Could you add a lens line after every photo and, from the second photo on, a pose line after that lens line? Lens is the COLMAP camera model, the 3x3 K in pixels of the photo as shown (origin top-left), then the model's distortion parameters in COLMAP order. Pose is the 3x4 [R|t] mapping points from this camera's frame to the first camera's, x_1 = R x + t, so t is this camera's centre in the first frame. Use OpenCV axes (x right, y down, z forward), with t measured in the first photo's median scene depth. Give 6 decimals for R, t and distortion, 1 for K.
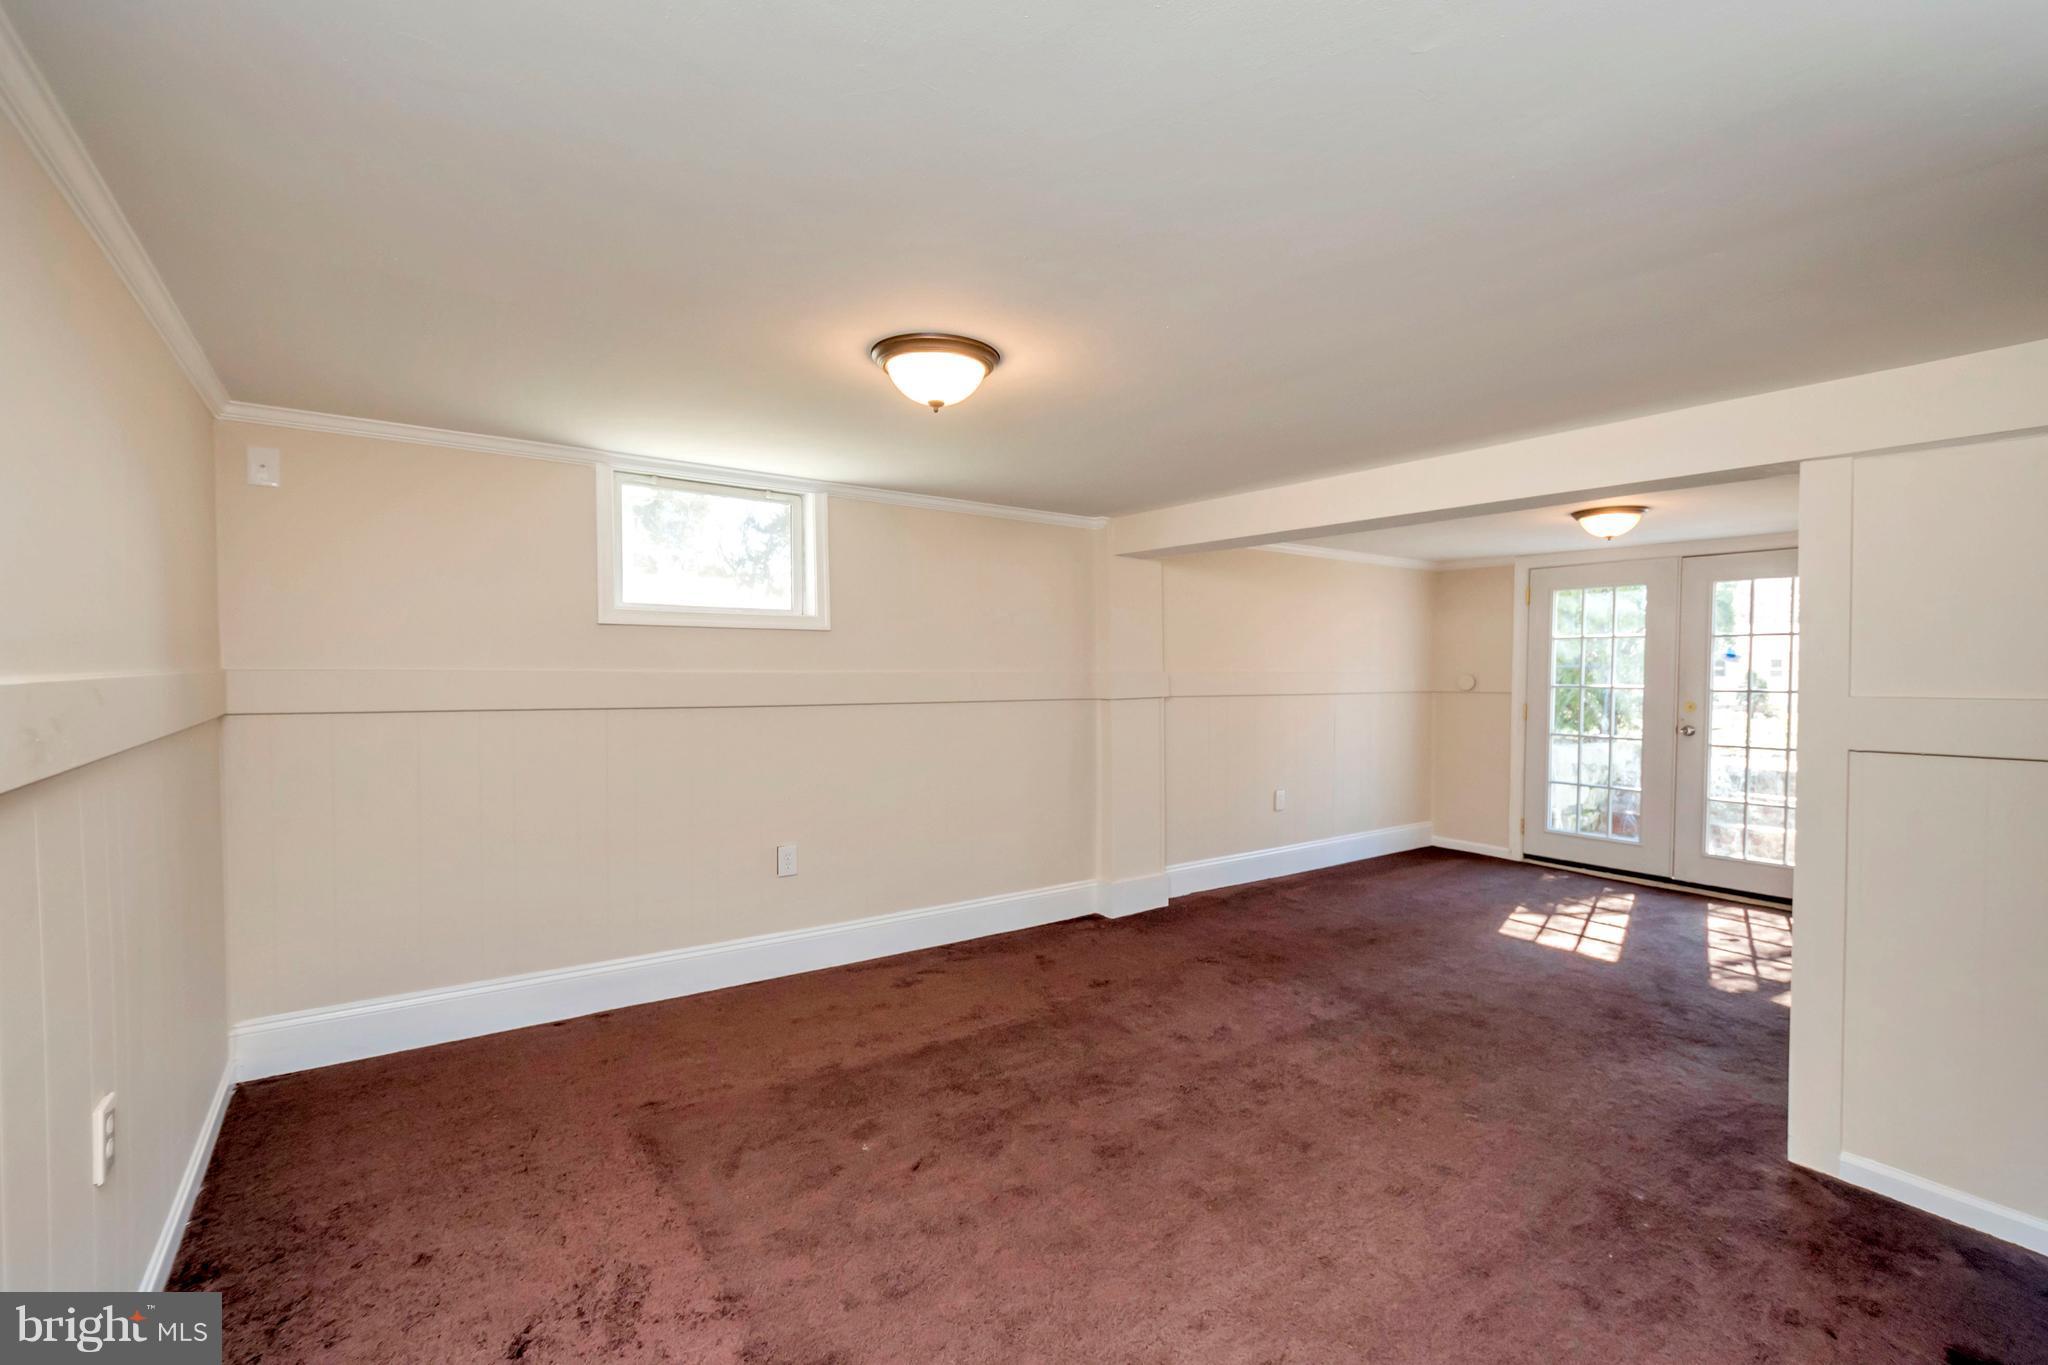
lens RADIAL K [[919.9, 0, 1031.2], [0, 919.9, 685.3], [0, 0, 1]] dist [0.010586, 0.001321]
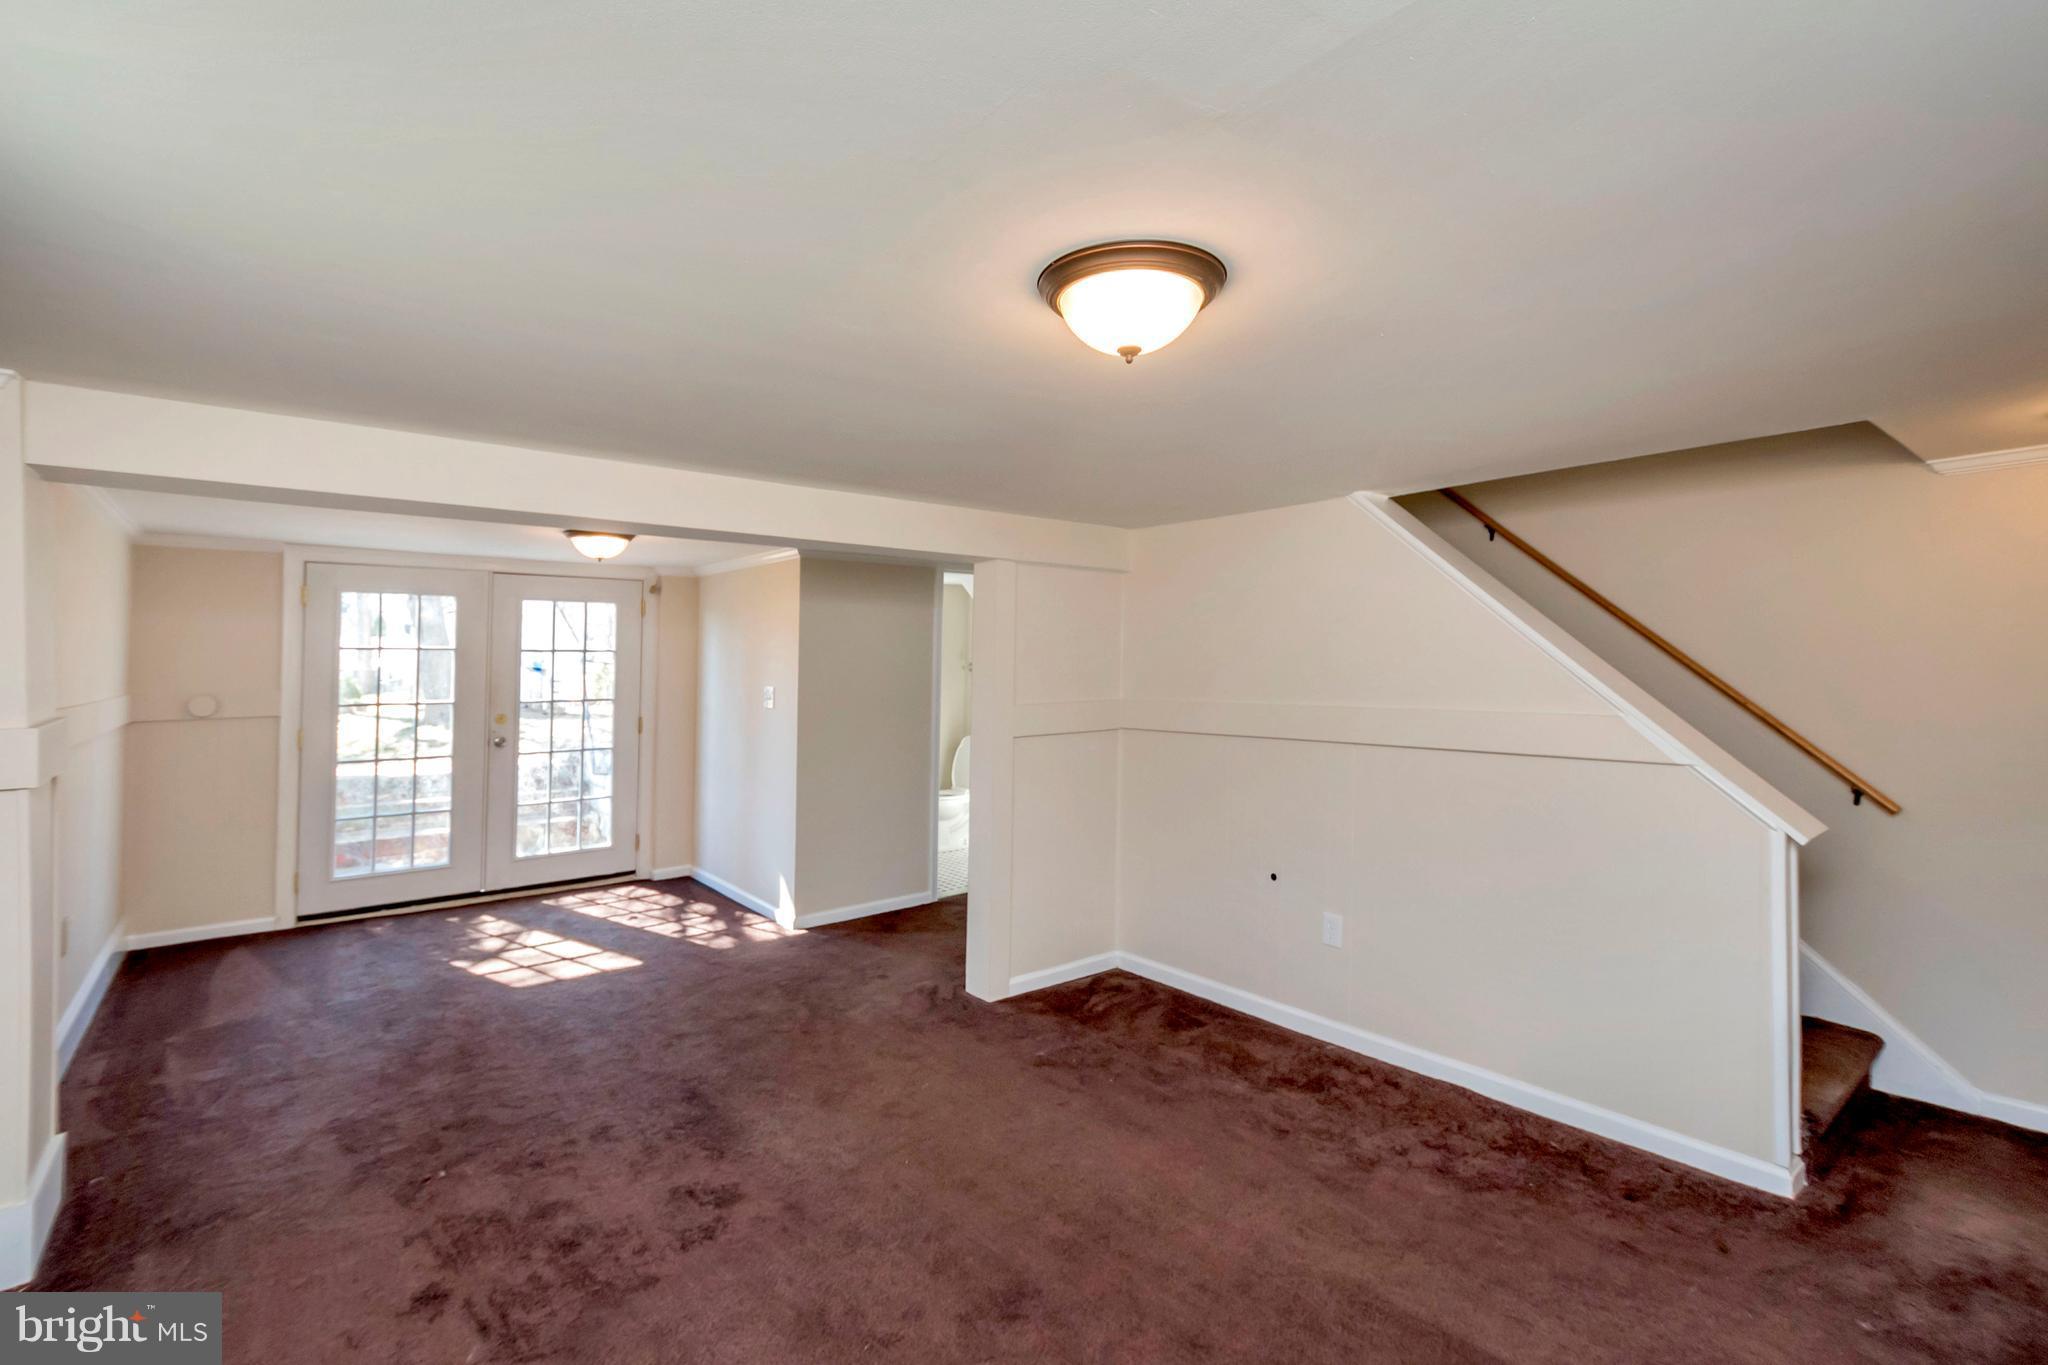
lens RADIAL K [[919.9, 0, 1028.4], [0, 919.9, 660.1], [0, 0, 1]] dist [0.010586, 0.001321]
pose [[-0.056313, -0.004477, 0.998403, -0.361272], [0.019969, 0.999785, 0.005610, -0.037221], [-0.998213, 0.020253, -0.056212, 0.491114]]
